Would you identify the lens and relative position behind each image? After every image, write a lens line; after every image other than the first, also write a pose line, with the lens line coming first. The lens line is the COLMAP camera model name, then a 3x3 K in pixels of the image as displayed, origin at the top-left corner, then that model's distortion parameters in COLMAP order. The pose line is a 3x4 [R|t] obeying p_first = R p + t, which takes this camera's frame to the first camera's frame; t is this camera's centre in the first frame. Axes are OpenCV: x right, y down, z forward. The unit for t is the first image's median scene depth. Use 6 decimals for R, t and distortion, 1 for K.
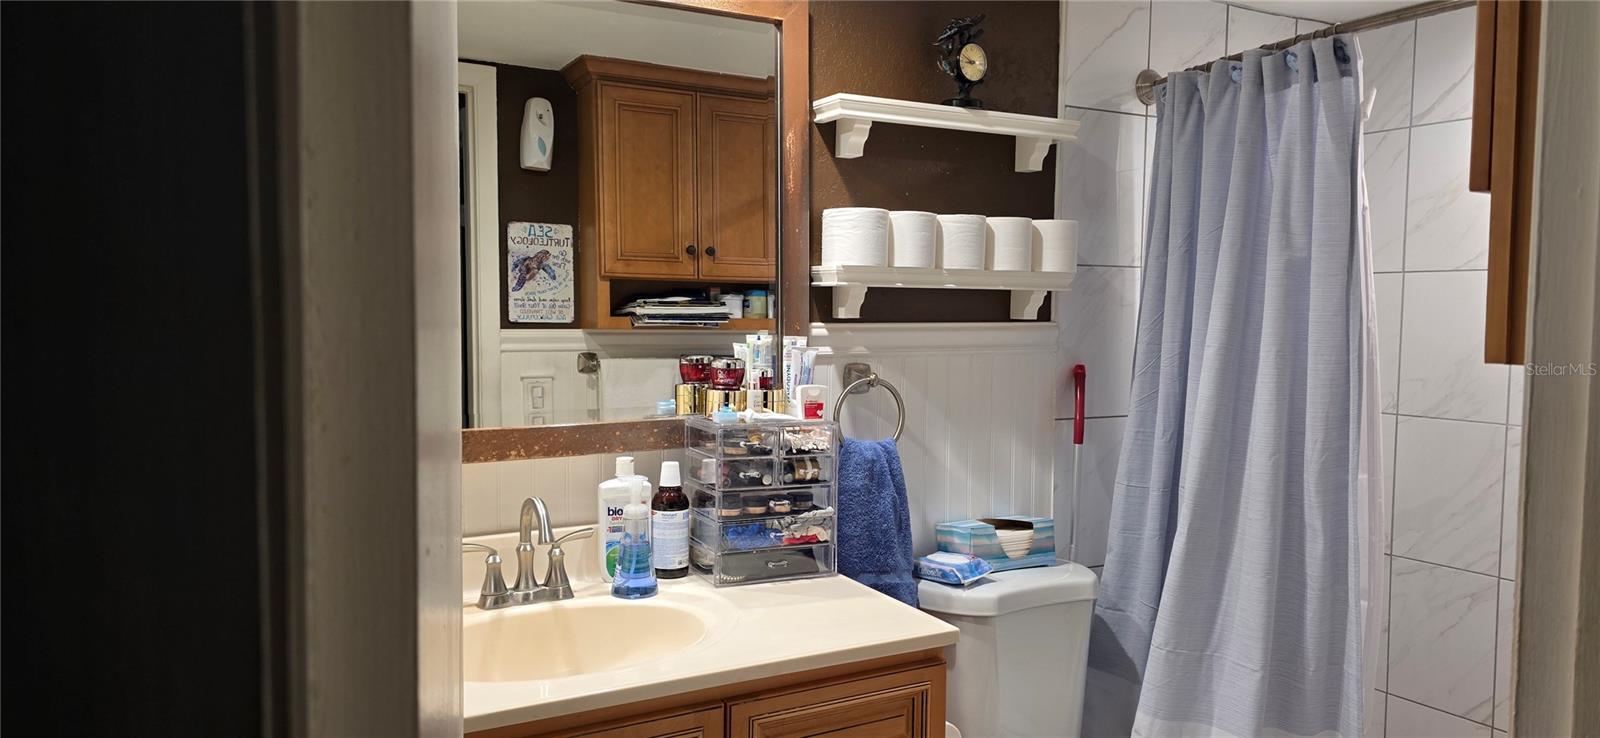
lens RADIAL K [[1077.2, 0, 793.7], [0, 1077.2, 368.0], [0, 0, 1]] dist [0.117542, -0.149759]
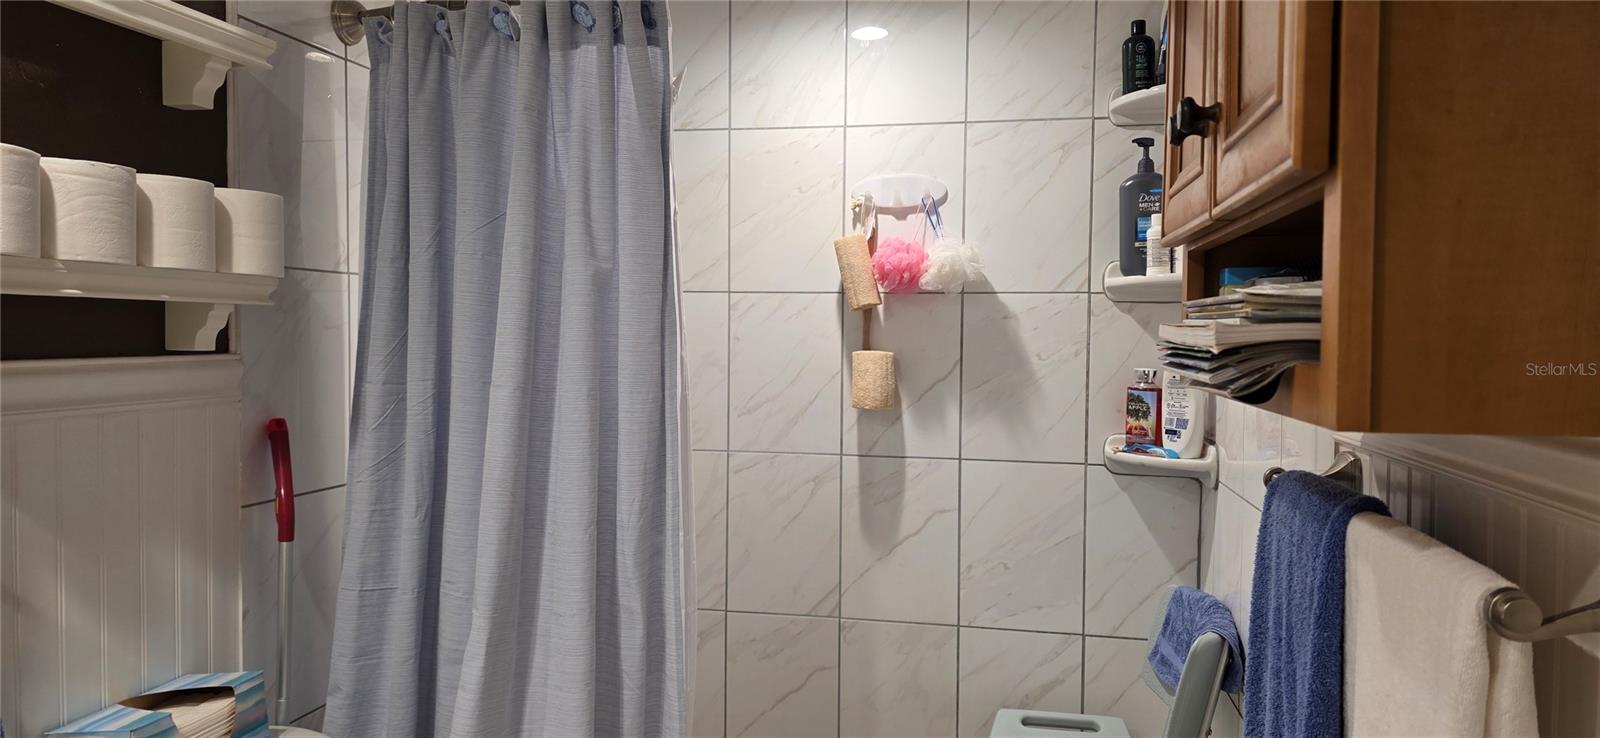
lens RADIAL K [[1077.2, 0, 793.7], [0, 1077.2, 368.0], [0, 0, 1]] dist [0.117542, -0.149759]
pose [[0.657880, -0.028376, 0.752588, -0.032485], [0.038997, 0.999233, 0.003586, -0.026483], [-0.752112, 0.026990, 0.658482, 0.376002]]
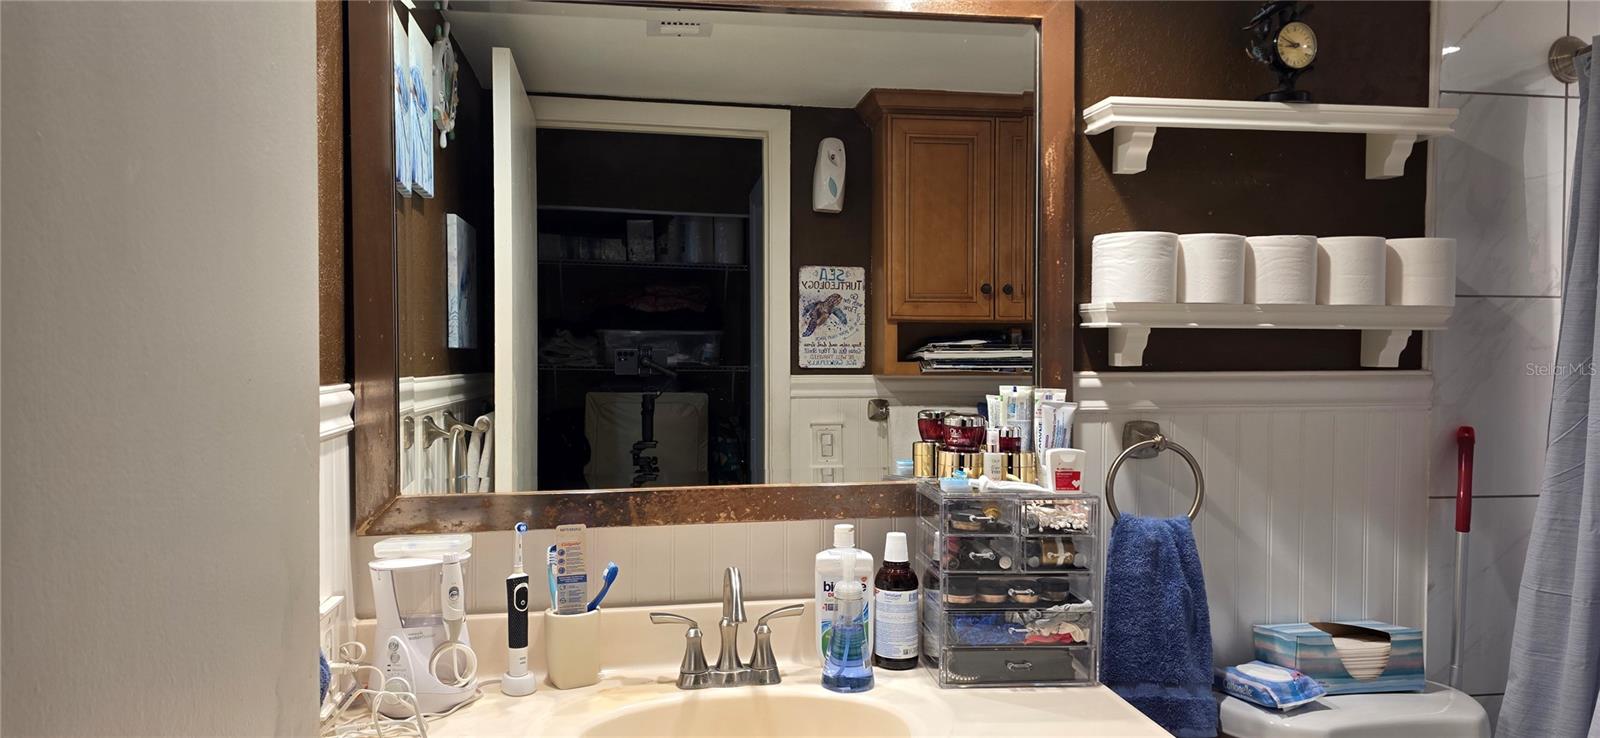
lens RADIAL K [[1056.2, 0, 800.0], [0, 1056.2, 369.0], [0, 0, 1]] dist [0.052788, -0.051364]
pose [[0.940052, 0.000486, -0.341031, 0.091783], [-0.012658, 0.999360, -0.033466, -0.013818], [0.340796, 0.035777, 0.939456, 0.154346]]
